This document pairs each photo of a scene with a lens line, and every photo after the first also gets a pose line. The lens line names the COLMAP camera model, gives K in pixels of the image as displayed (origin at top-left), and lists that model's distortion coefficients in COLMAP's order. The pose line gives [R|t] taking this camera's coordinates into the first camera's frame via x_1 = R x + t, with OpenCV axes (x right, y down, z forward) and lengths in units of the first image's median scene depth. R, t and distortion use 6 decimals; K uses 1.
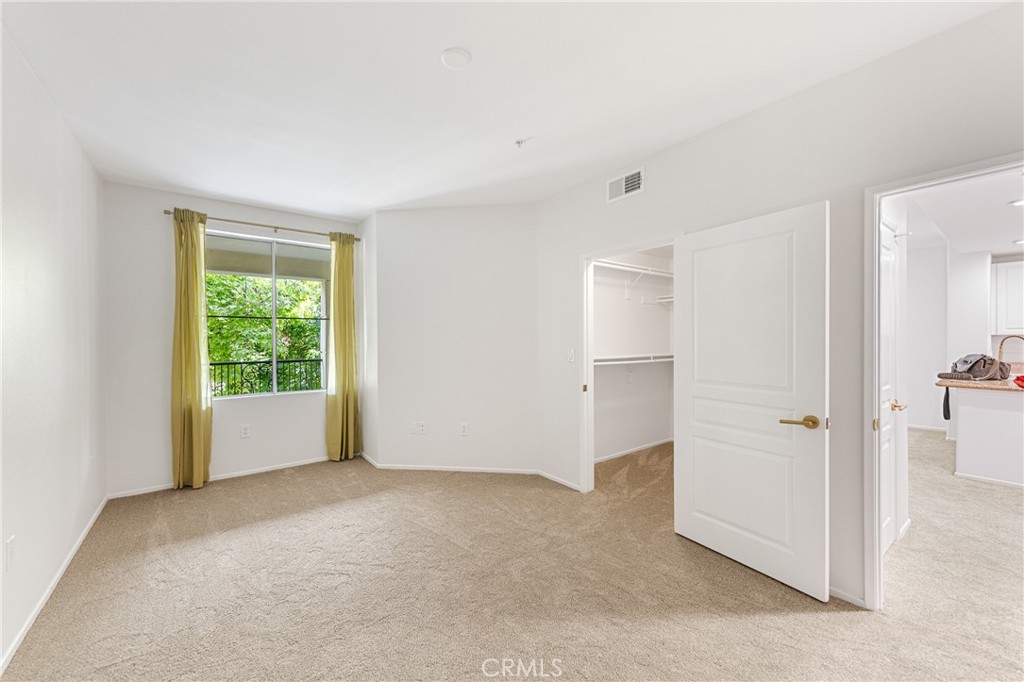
lens RADIAL K [[410.9, 0, 509.5], [0, 410.9, 341.5], [0, 0, 1]] dist [-0.002768, -0.000168]
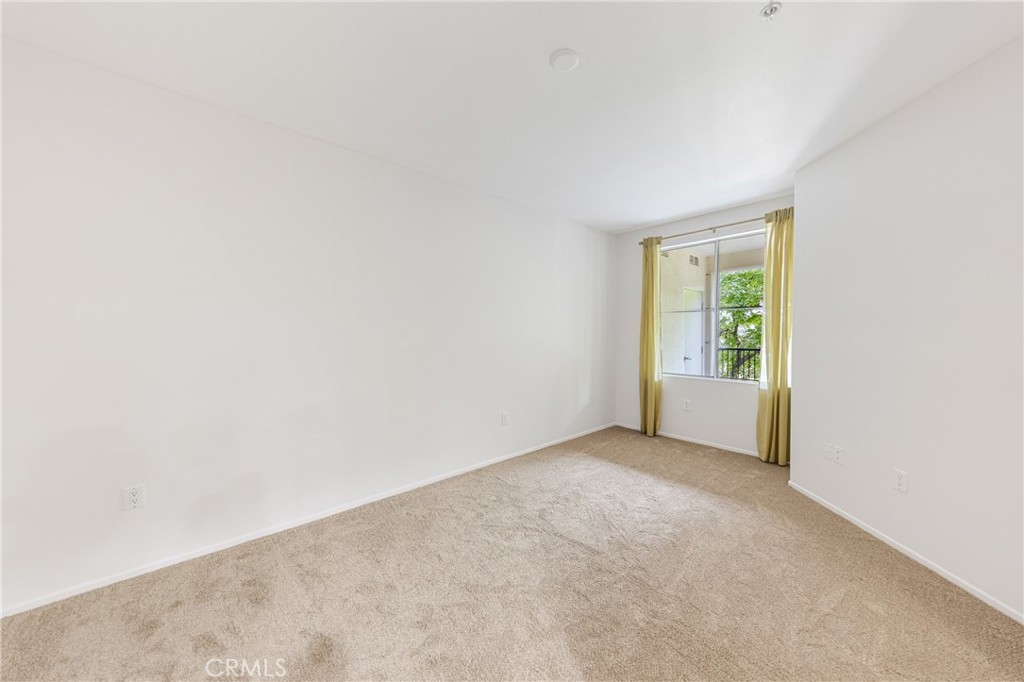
lens RADIAL K [[371.6, 0, 508.1], [0, 371.6, 339.7], [0, 0, 1]] dist [0.002871, 0.000096]
pose [[0.020142, 0.022600, -0.999542, 0.453892], [-0.007390, 0.999721, 0.022455, 0.003436], [0.999770, 0.006935, 0.020303, 0.456908]]
